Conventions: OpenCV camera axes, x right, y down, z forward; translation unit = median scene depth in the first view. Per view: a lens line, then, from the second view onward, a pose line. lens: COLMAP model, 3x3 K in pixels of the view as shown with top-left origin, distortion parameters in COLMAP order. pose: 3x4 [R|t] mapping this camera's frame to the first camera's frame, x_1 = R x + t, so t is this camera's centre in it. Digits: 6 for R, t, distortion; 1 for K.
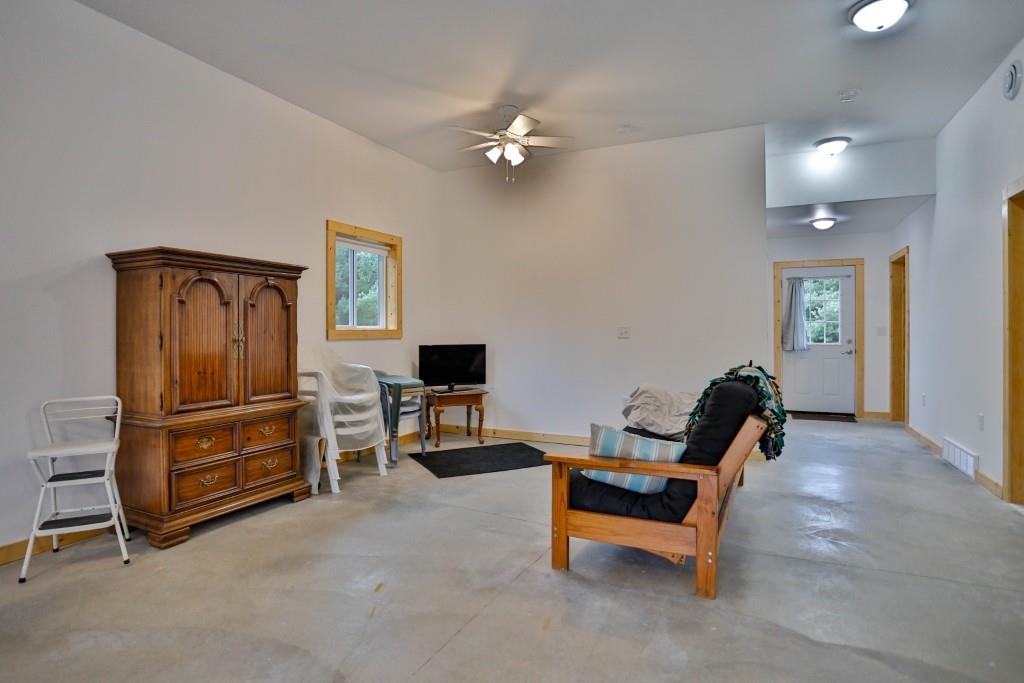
lens RADIAL K [[542.6, 0, 511.1], [0, 542.6, 333.7], [0, 0, 1]] dist [-0.063351, 0.023141]
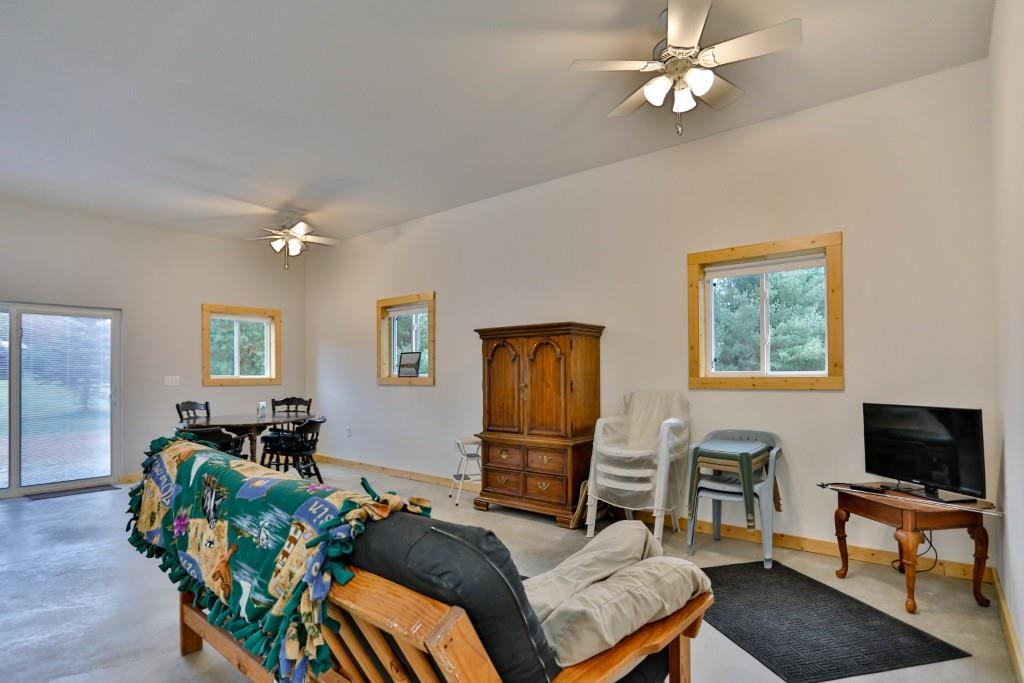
lens RADIAL K [[542.6, 0, 504.3], [0, 542.6, 368.8], [0, 0, 1]] dist [-0.063351, 0.023141]
pose [[-0.267968, -0.009297, -0.963383, 0.750382], [0.001936, 0.999946, -0.010188, -0.016264], [0.963426, -0.004595, -0.267936, 1.184203]]
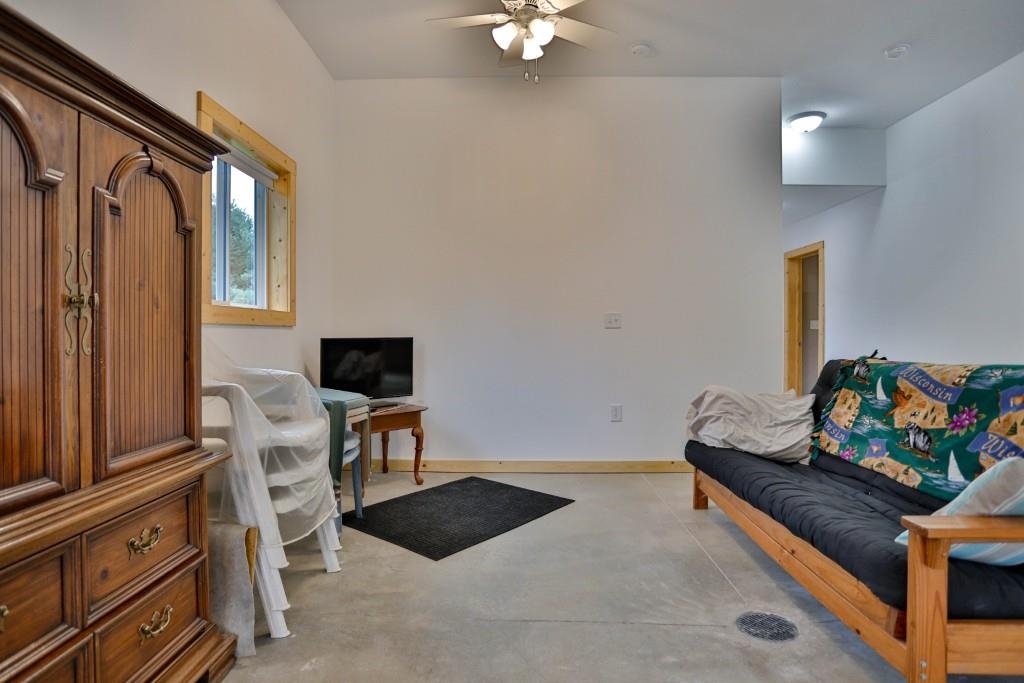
lens RADIAL K [[542.6, 0, 502.1], [0, 542.6, 340.0], [0, 0, 1]] dist [-0.063351, 0.023141]
pose [[0.911757, -0.001748, 0.410726, -0.357702], [0.000930, 0.999997, 0.002190, 0.033149], [-0.410729, -0.001615, 0.911756, 0.516381]]
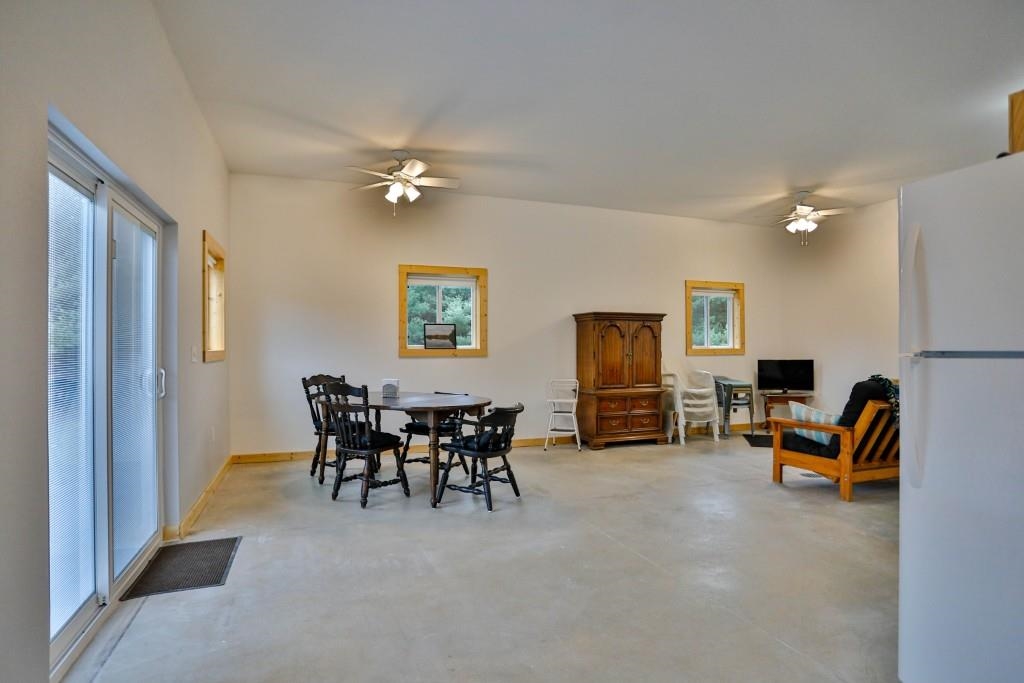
lens RADIAL K [[542.6, 0, 507.0], [0, 542.6, 344.3], [0, 0, 1]] dist [-0.063351, 0.023141]
pose [[0.720118, -0.005256, -0.693832, 0.486630], [-0.002437, 0.999946, -0.010104, -0.004589], [0.693847, 0.008967, 0.720066, -0.661279]]
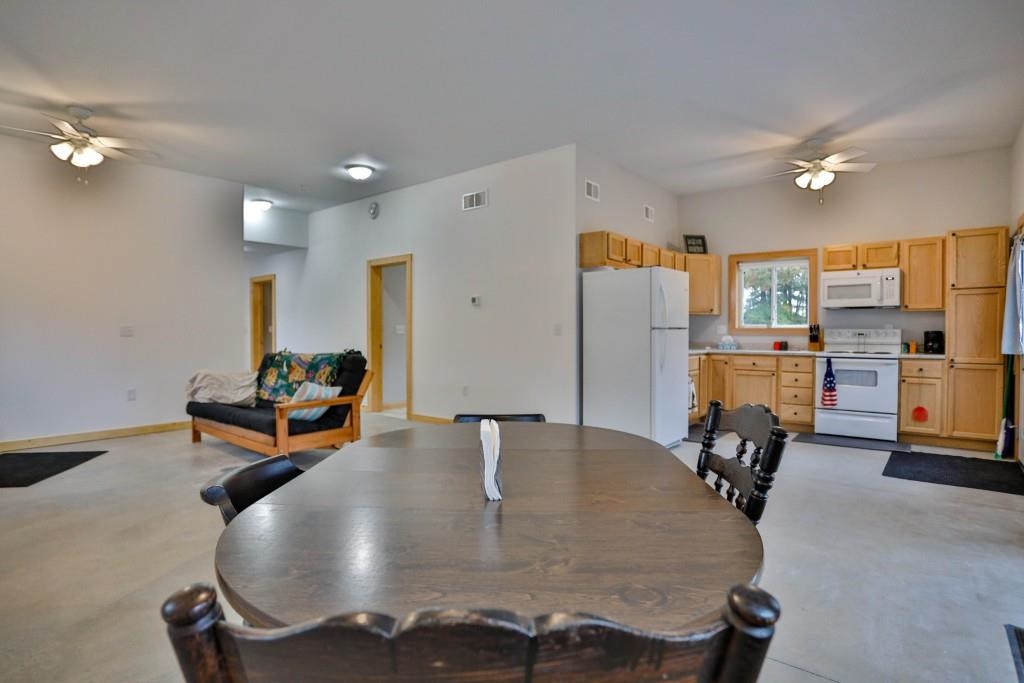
lens RADIAL K [[542.6, 0, 515.5], [0, 542.6, 341.7], [0, 0, 1]] dist [-0.063351, 0.023141]
pose [[0.221066, -0.019407, 0.975066, -0.955360], [0.004379, 0.999812, 0.018907, 0.004196], [-0.975249, 0.000090, 0.221109, -0.025359]]
